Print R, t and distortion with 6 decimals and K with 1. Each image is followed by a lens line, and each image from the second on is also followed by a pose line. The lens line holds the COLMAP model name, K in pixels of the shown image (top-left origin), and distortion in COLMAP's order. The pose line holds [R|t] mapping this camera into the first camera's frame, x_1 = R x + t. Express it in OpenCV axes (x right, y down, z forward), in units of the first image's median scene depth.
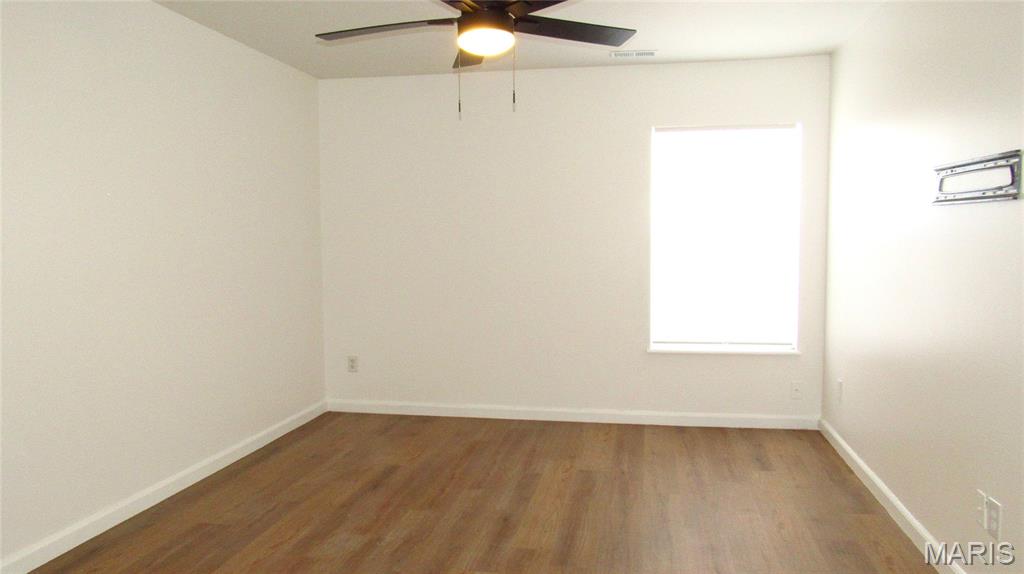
lens RADIAL K [[739.0, 0, 511.4], [0, 739.0, 293.9], [0, 0, 1]] dist [-0.027703, 0.003816]
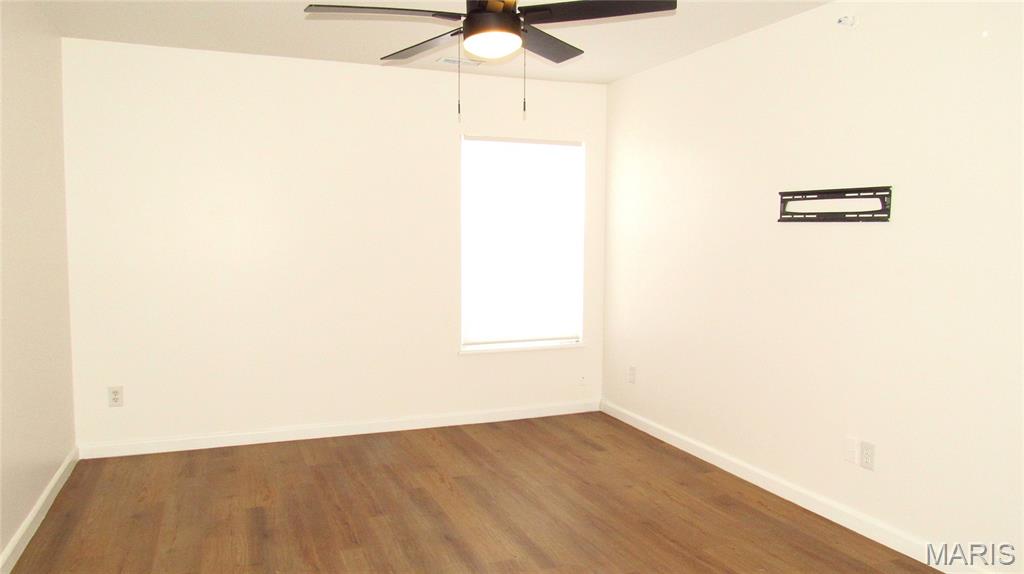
lens RADIAL K [[741.4, 0, 515.5], [0, 741.4, 285.7], [0, 0, 1]] dist [-0.020503, 0.003732]
pose [[0.841217, -0.025267, 0.540106, -0.377624], [0.030220, 0.999543, -0.000308, -0.016330], [-0.539852, 0.016581, 0.841597, 0.117159]]
